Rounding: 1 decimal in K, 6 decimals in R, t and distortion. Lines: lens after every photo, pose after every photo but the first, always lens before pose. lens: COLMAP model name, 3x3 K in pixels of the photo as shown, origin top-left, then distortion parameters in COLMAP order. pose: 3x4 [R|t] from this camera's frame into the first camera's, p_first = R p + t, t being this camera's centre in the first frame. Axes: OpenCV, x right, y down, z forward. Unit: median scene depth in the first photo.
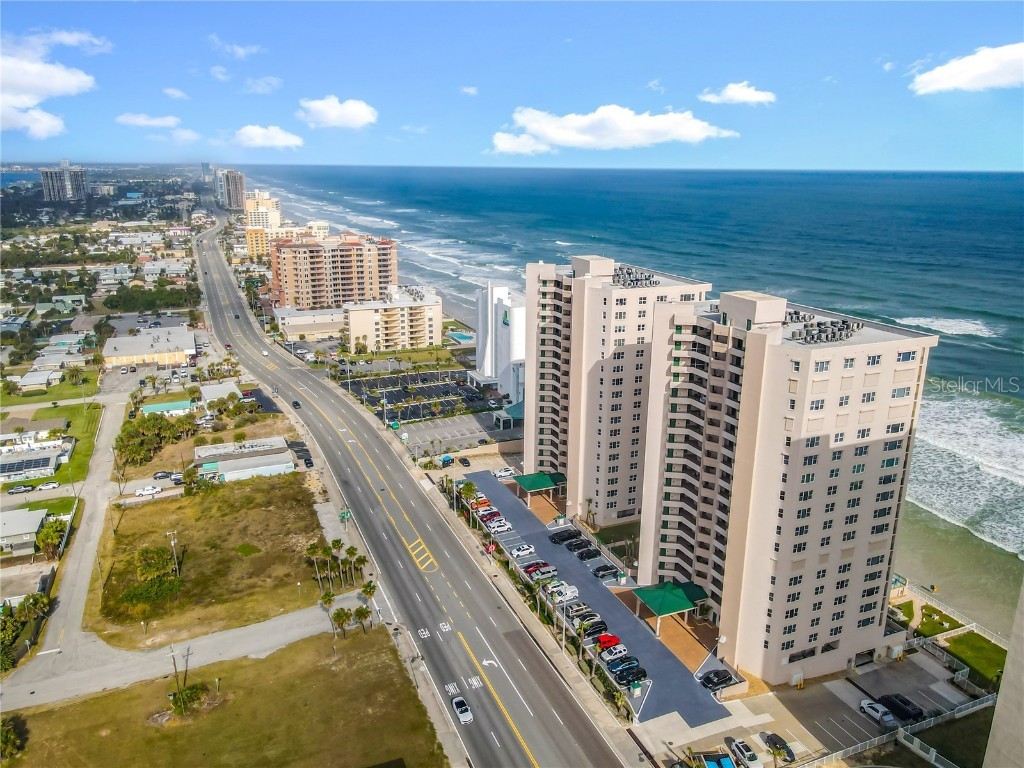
lens RADIAL K [[753.2, 0, 517.4], [0, 753.2, 376.5], [0, 0, 1]] dist [0.007254, 0.004227]
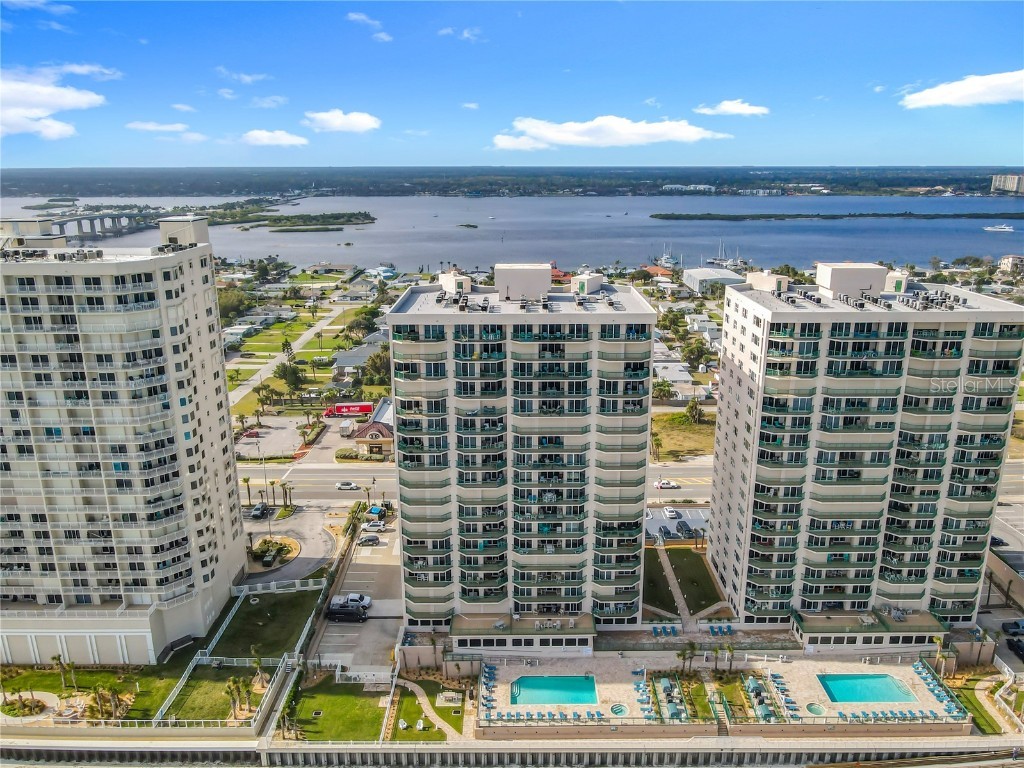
lens RADIAL K [[770.7, 0, 514.6], [0, 770.7, 403.7], [0, 0, 1]] dist [-0.001029, -0.003659]
pose [[-0.391909, 0.270927, -0.879207, 1.024128], [-0.248963, 0.888768, 0.384849, -0.268582], [0.885677, 0.369716, -0.280866, 1.091819]]
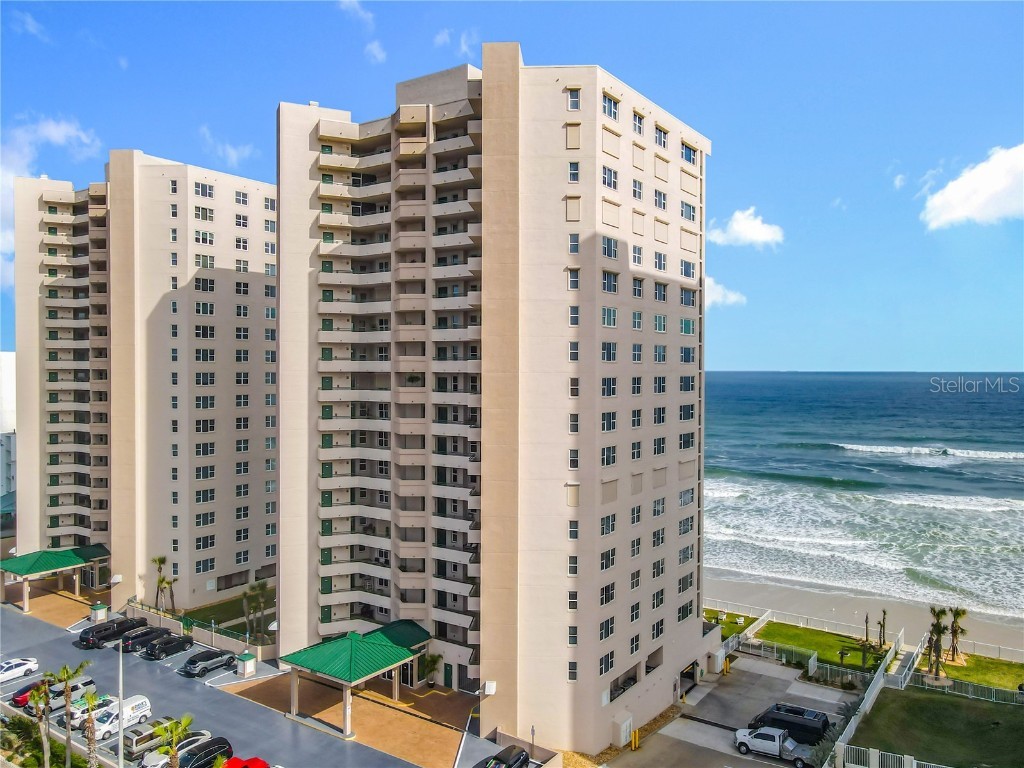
lens RADIAL K [[773.8, 0, 517.1], [0, 773.8, 382.1], [0, 0, 1]] dist [0.008232, 0.007091]
pose [[0.843988, -0.015018, 0.536152, 0.017799], [0.146983, 0.967818, -0.204265, 0.210432], [-0.515830, 0.251203, 0.819034, 0.427881]]
